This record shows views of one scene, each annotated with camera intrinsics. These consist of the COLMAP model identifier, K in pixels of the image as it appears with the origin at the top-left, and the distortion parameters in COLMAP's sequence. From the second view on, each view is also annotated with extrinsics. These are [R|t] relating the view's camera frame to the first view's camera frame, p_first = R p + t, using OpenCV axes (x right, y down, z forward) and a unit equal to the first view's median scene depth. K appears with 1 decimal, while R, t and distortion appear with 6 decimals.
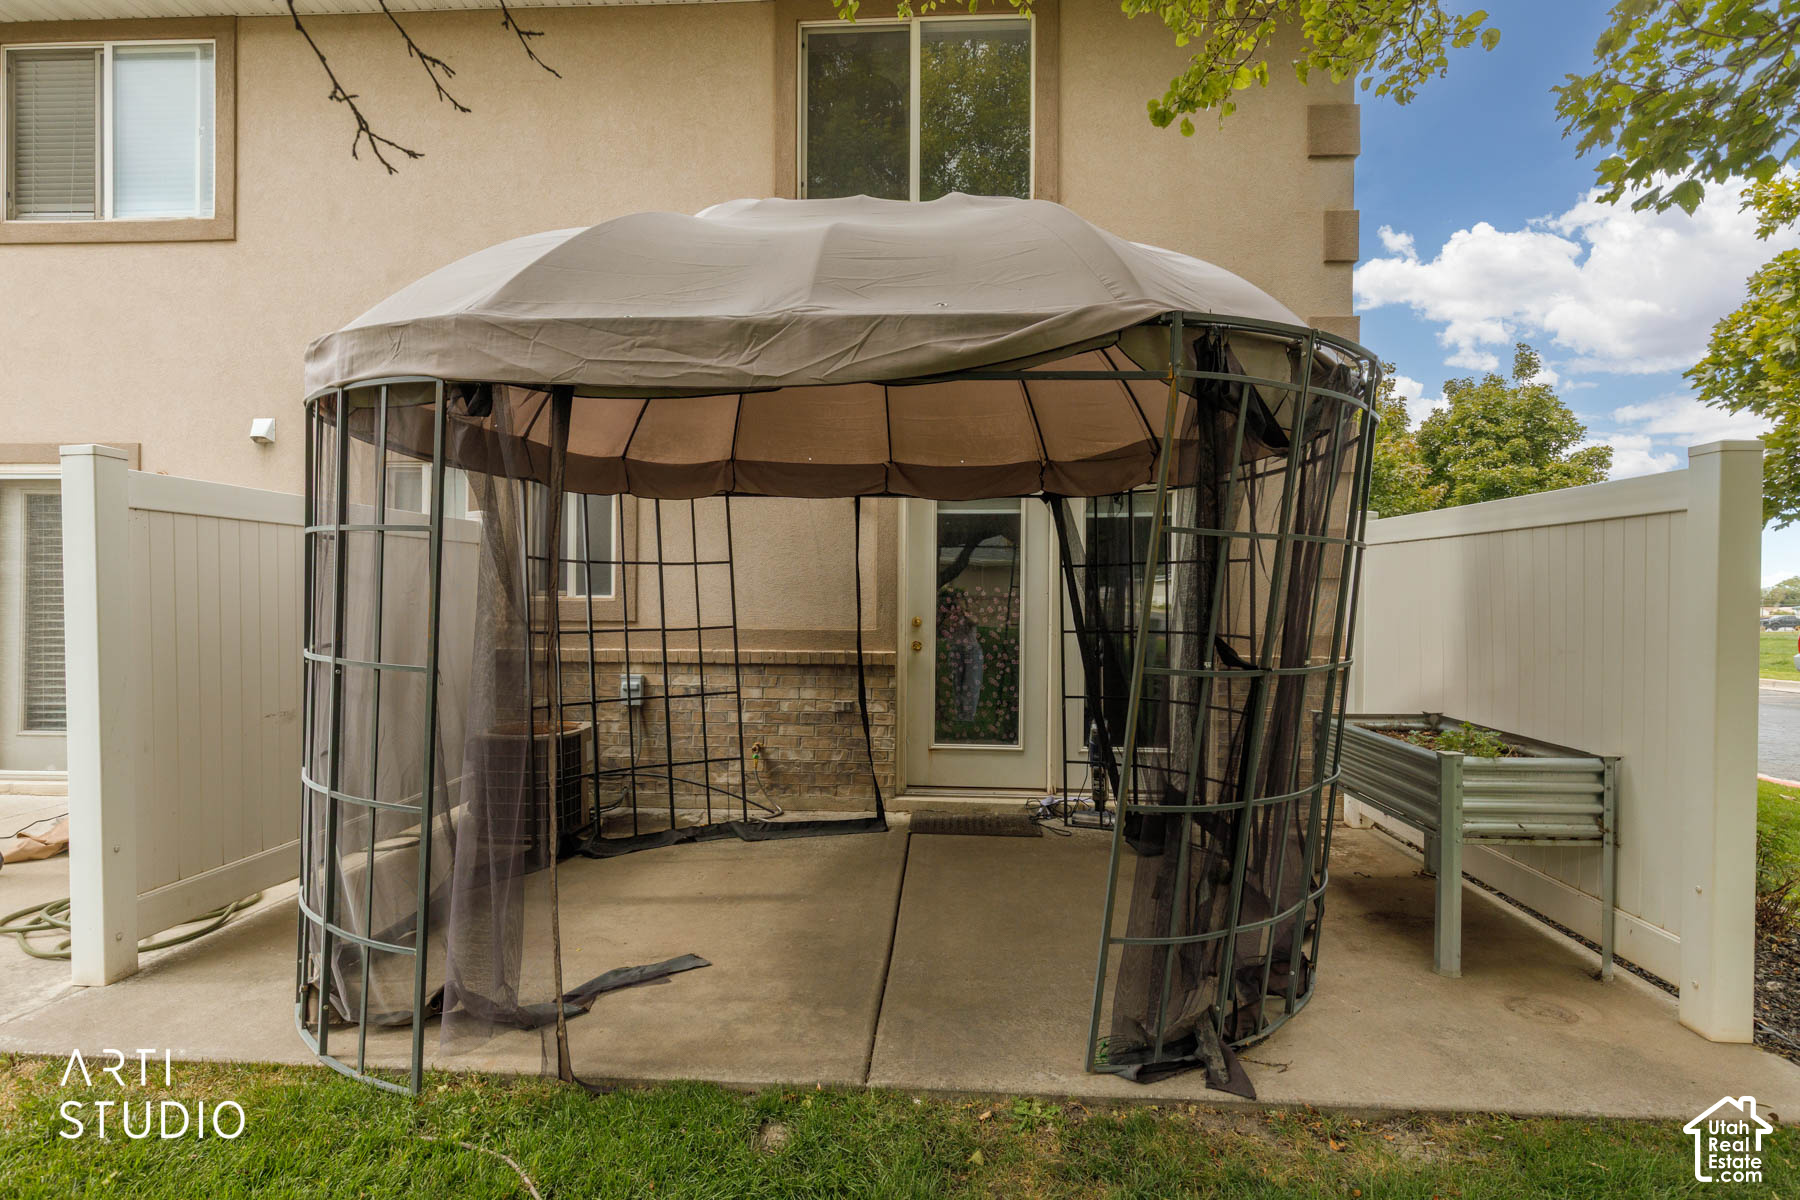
lens RADIAL K [[896.2, 0, 901.1], [0, 896.2, 597.0], [0, 0, 1]] dist [0.003722, -0.000269]
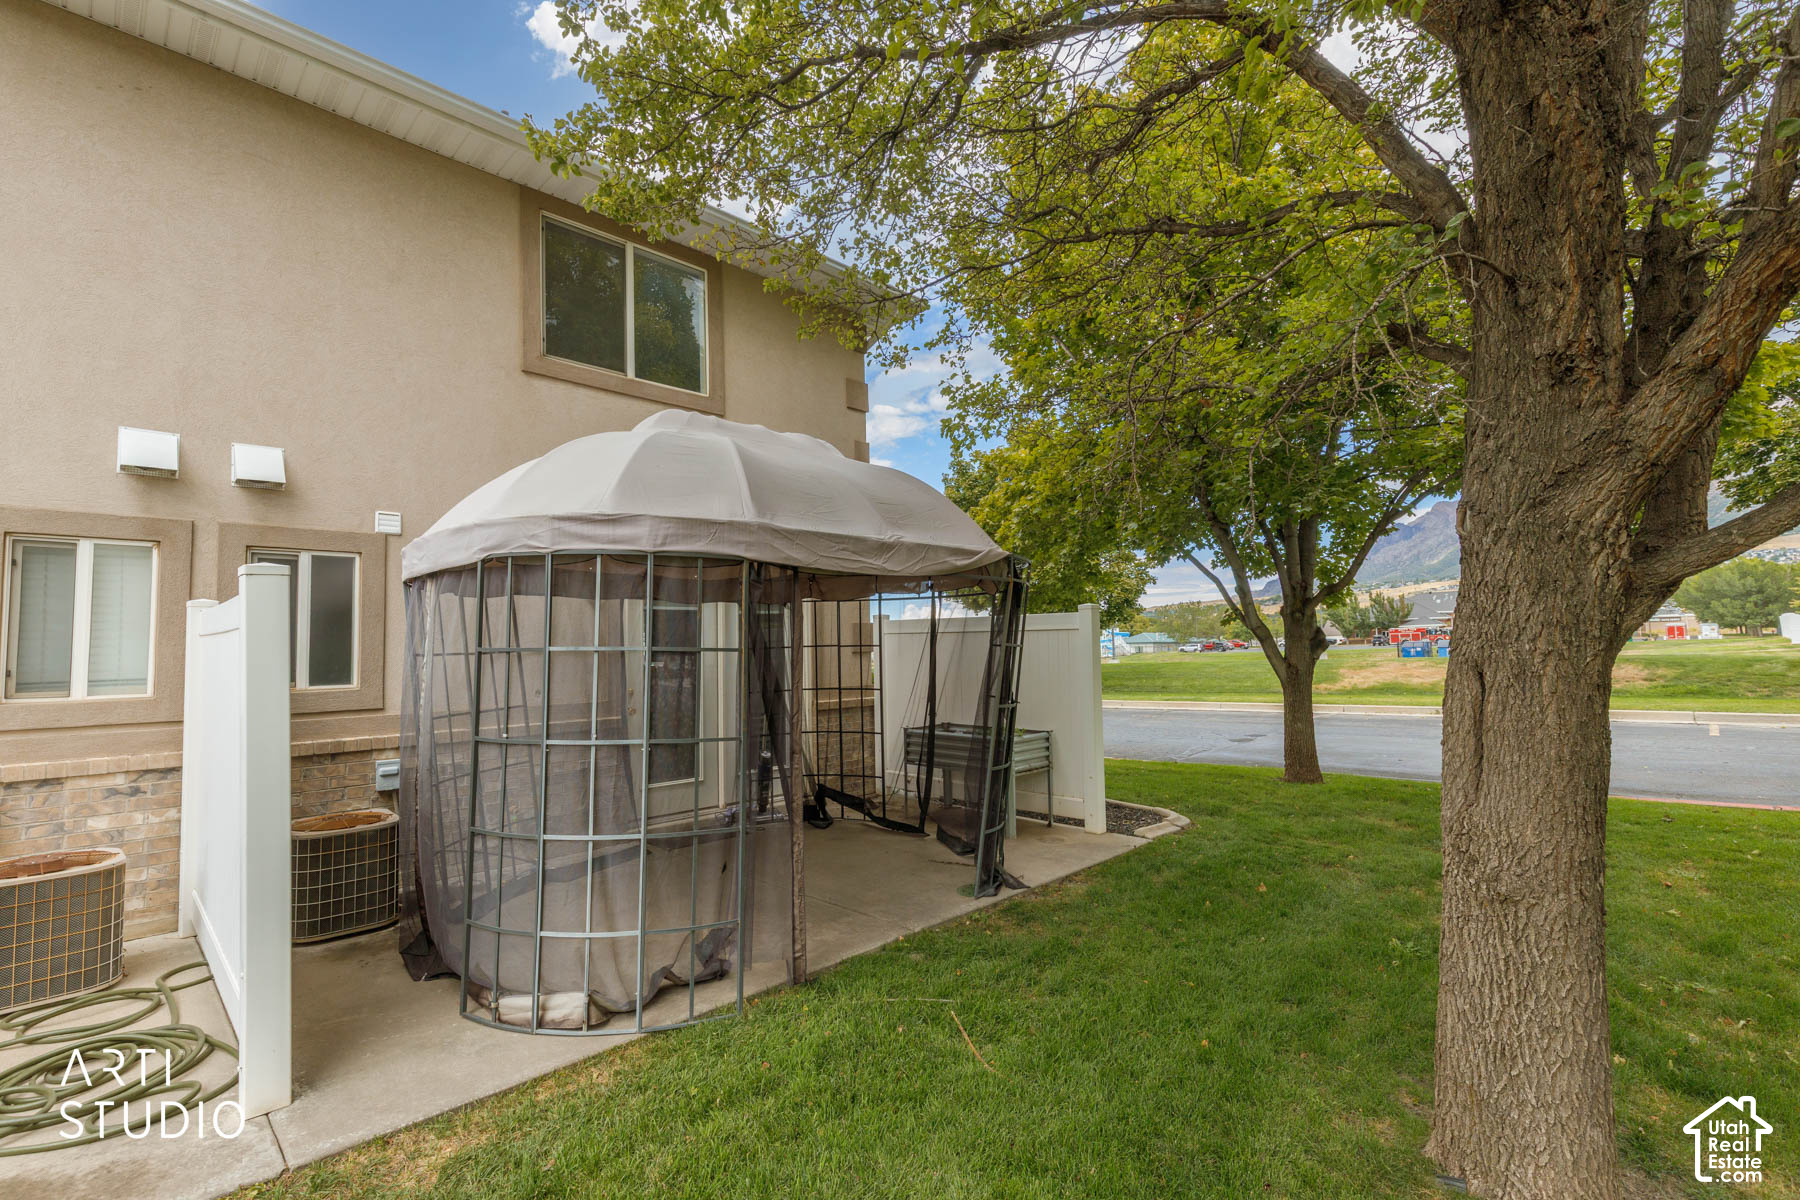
lens RADIAL K [[809.5, 0, 903.1], [0, 809.5, 601.1], [0, 0, 1]] dist [0.014378, -0.000935]
pose [[0.664713, 0.022184, 0.746770, -1.275308], [0.022922, 0.998483, -0.050064, -0.077756], [-0.746747, 0.050396, 0.663196, -0.171018]]
